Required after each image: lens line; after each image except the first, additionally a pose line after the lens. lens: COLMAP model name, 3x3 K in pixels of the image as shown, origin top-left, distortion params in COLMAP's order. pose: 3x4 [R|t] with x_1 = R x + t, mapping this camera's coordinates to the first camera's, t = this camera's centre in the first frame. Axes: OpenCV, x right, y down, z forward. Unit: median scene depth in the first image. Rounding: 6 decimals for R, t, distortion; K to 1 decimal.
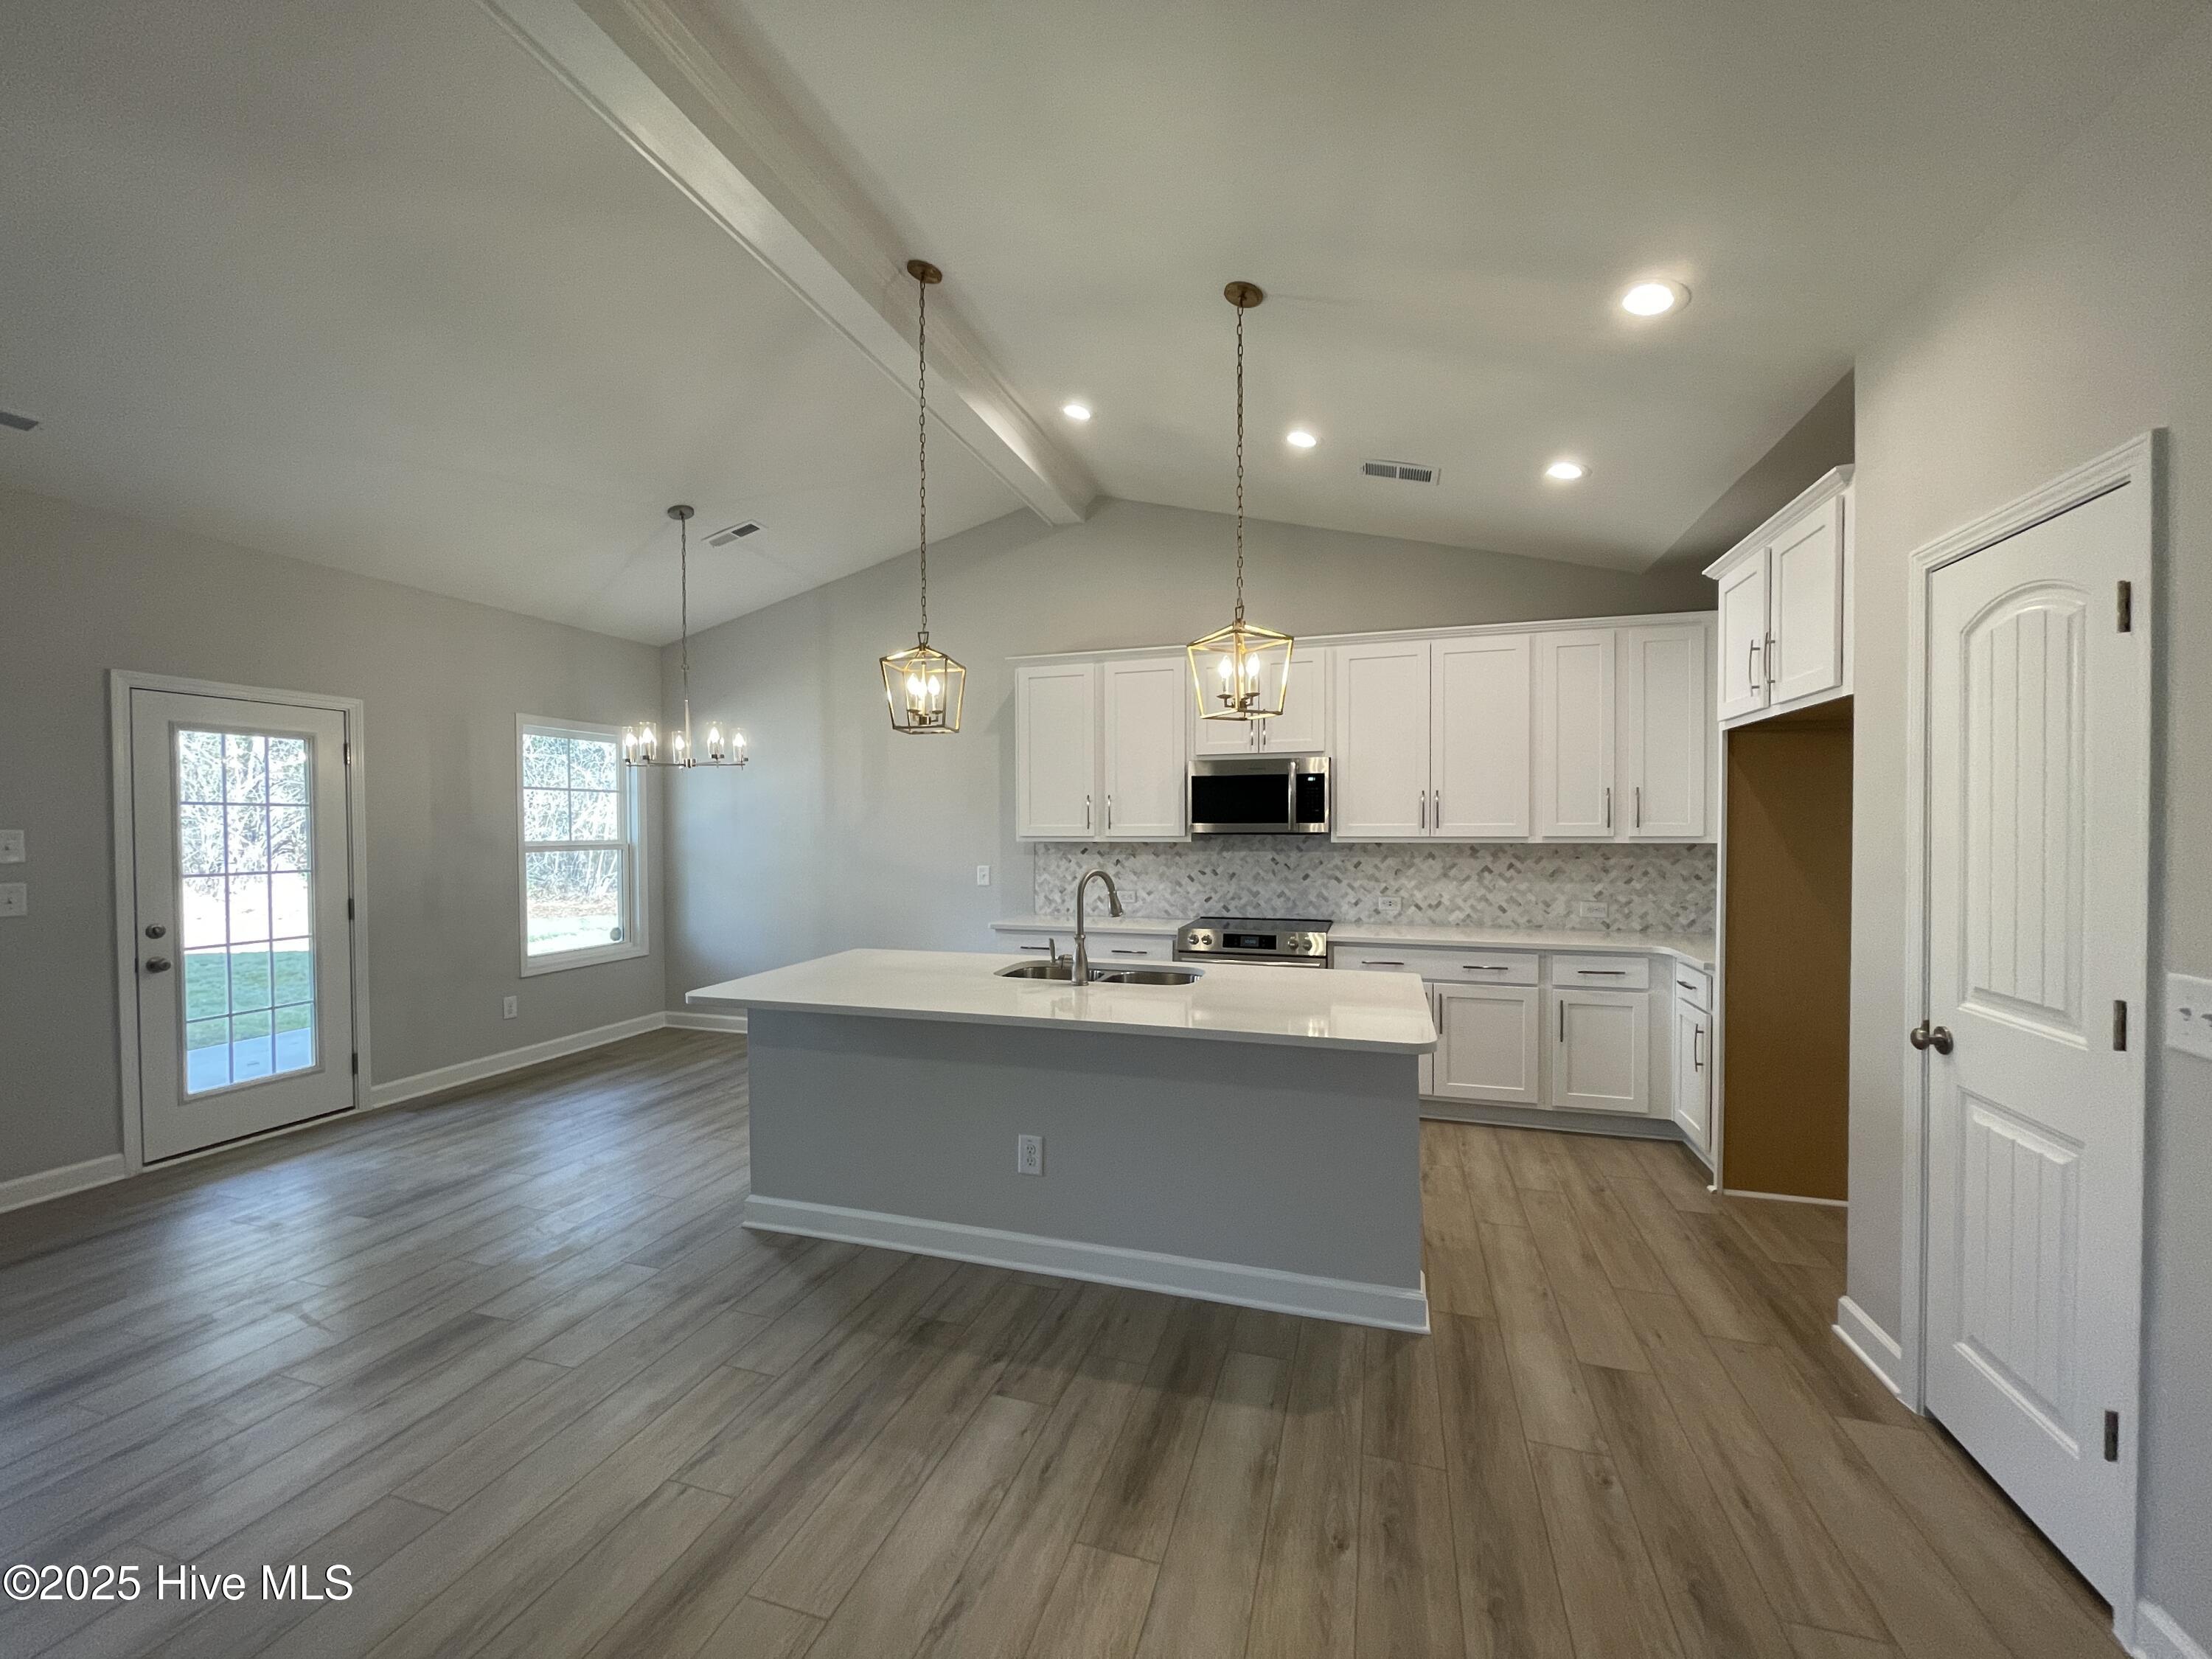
lens RADIAL K [[906.5, 0, 1104.6], [0, 906.5, 838.1], [0, 0, 1]] dist [0.029356, 0.000050]
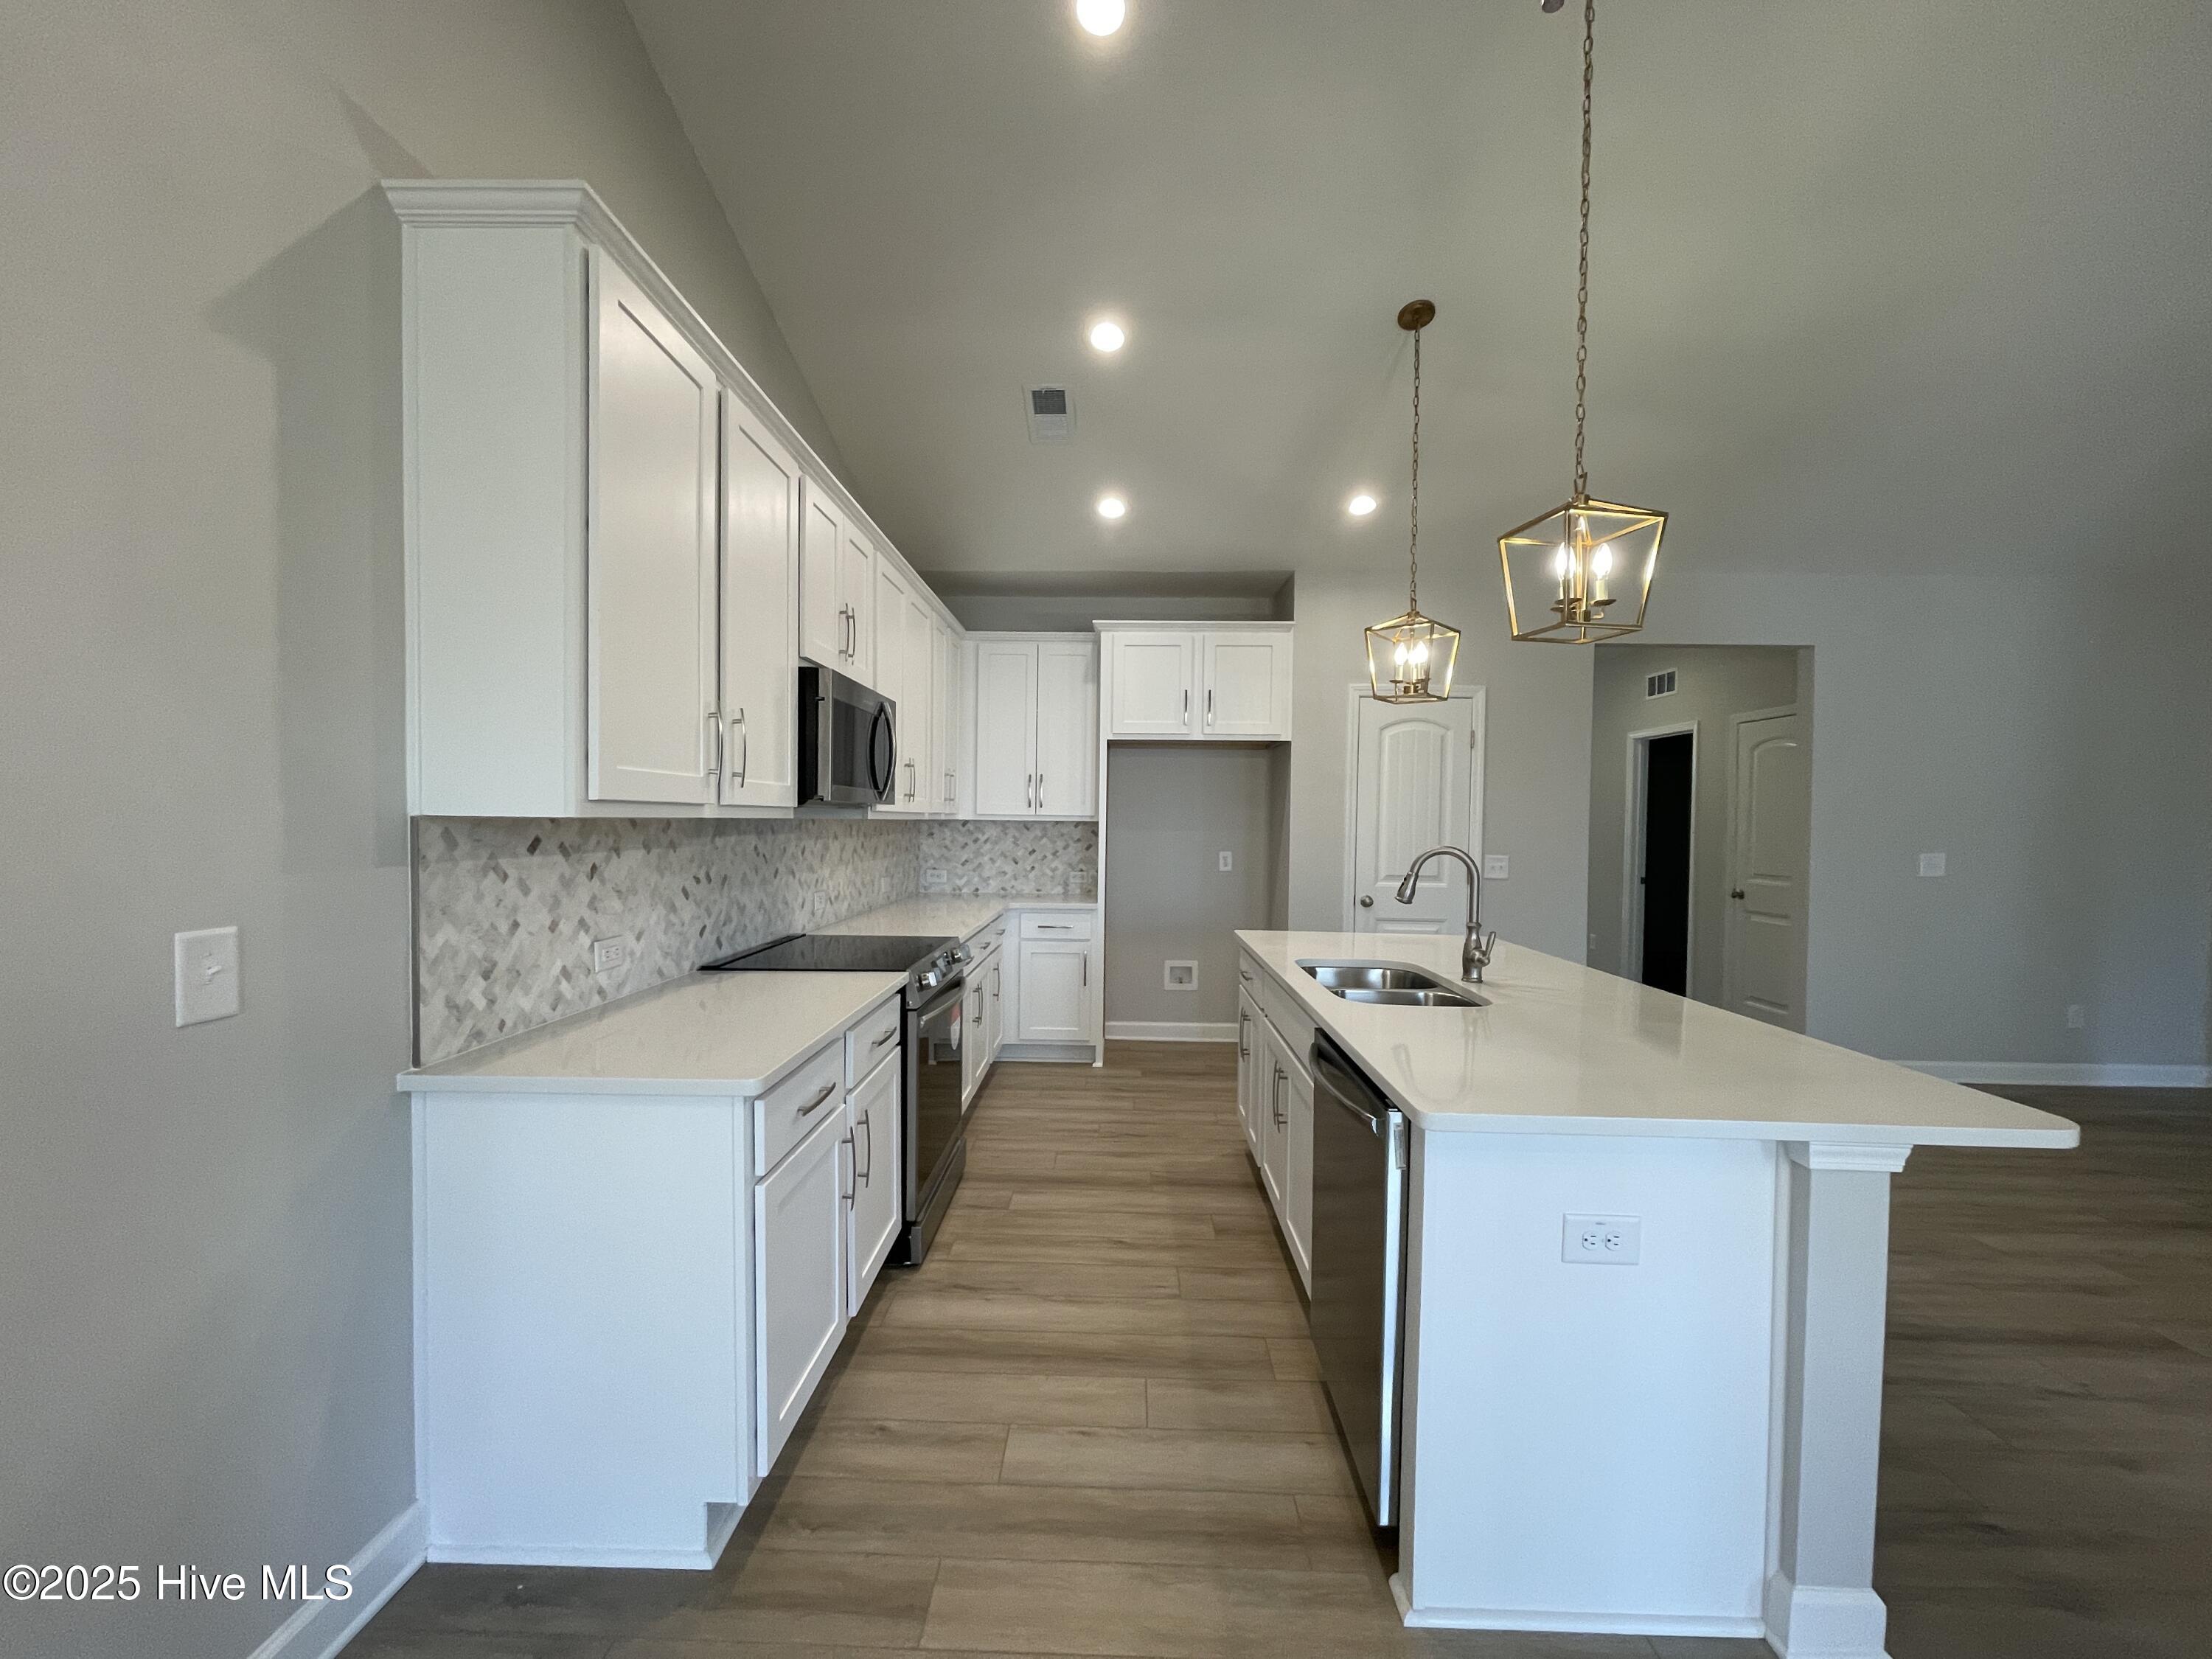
lens RADIAL K [[902.4, 0, 1095.0], [0, 902.4, 837.4], [0, 0, 1]] dist [-0.000711, 0.000026]
pose [[-0.282955, -0.017706, 0.958970, -0.599230], [0.003728, 0.999802, 0.019560, 0.007718], [-0.959126, 0.009110, -0.282832, 1.280311]]
